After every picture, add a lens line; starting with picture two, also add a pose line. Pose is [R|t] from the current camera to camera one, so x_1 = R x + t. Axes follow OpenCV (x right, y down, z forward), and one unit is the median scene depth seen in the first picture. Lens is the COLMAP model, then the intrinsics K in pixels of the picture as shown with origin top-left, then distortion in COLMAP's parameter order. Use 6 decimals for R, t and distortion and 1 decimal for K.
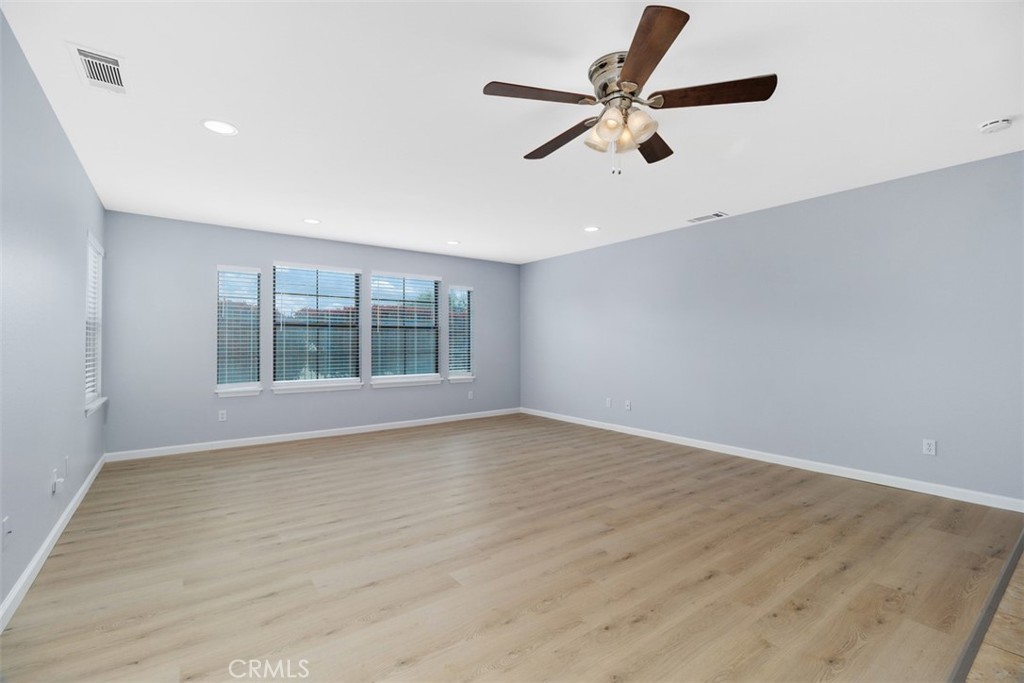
lens RADIAL K [[444.3, 0, 518.6], [0, 444.3, 338.7], [0, 0, 1]] dist [-0.000399, -0.000408]
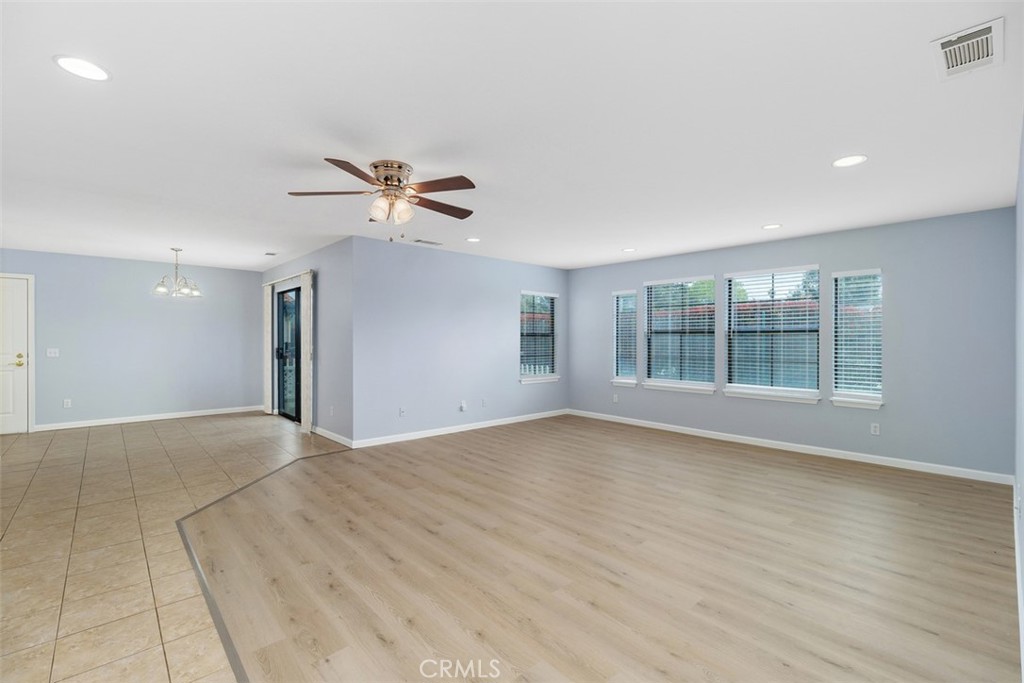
lens RADIAL K [[451.6, 0, 506.7], [0, 451.6, 339.6], [0, 0, 1]] dist [-0.001506, -0.000522]
pose [[0.084607, 0.003722, -0.996407, 0.963864], [0.010282, 0.999937, 0.004609, -0.032054], [0.996361, -0.010635, 0.084564, 0.702569]]
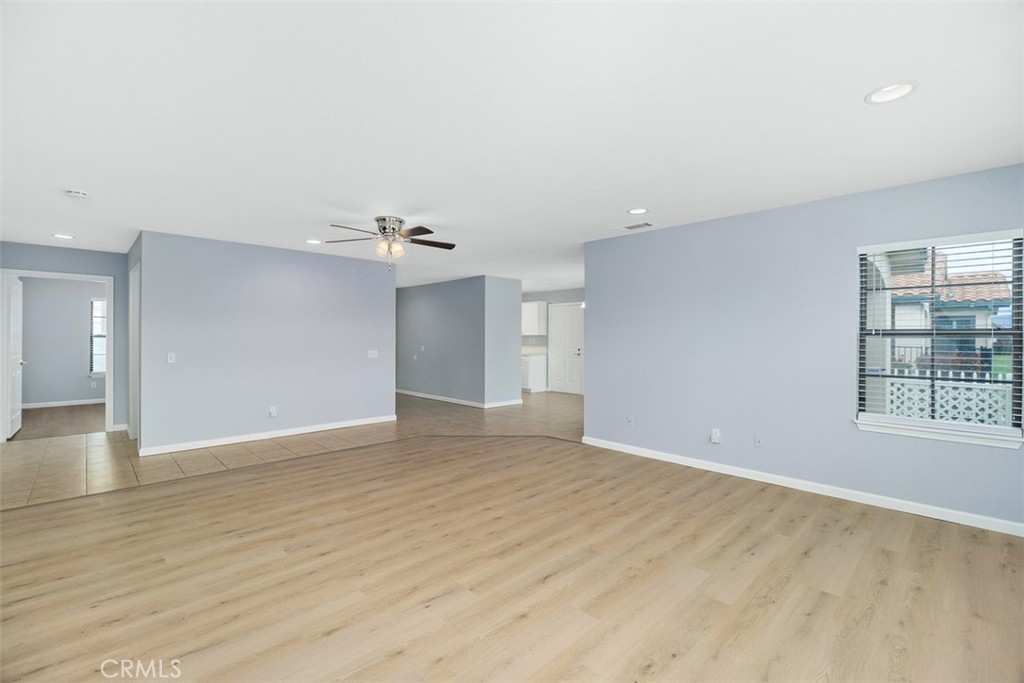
lens RADIAL K [[444.3, 0, 518.6], [0, 444.3, 338.7], [0, 0, 1]] dist [-0.000399, -0.000408]
pose [[-0.991198, -0.001136, -0.132382, -0.052227], [0.000381, 0.999935, -0.011432, -0.019606], [0.132386, -0.011382, -0.991133, 1.758703]]
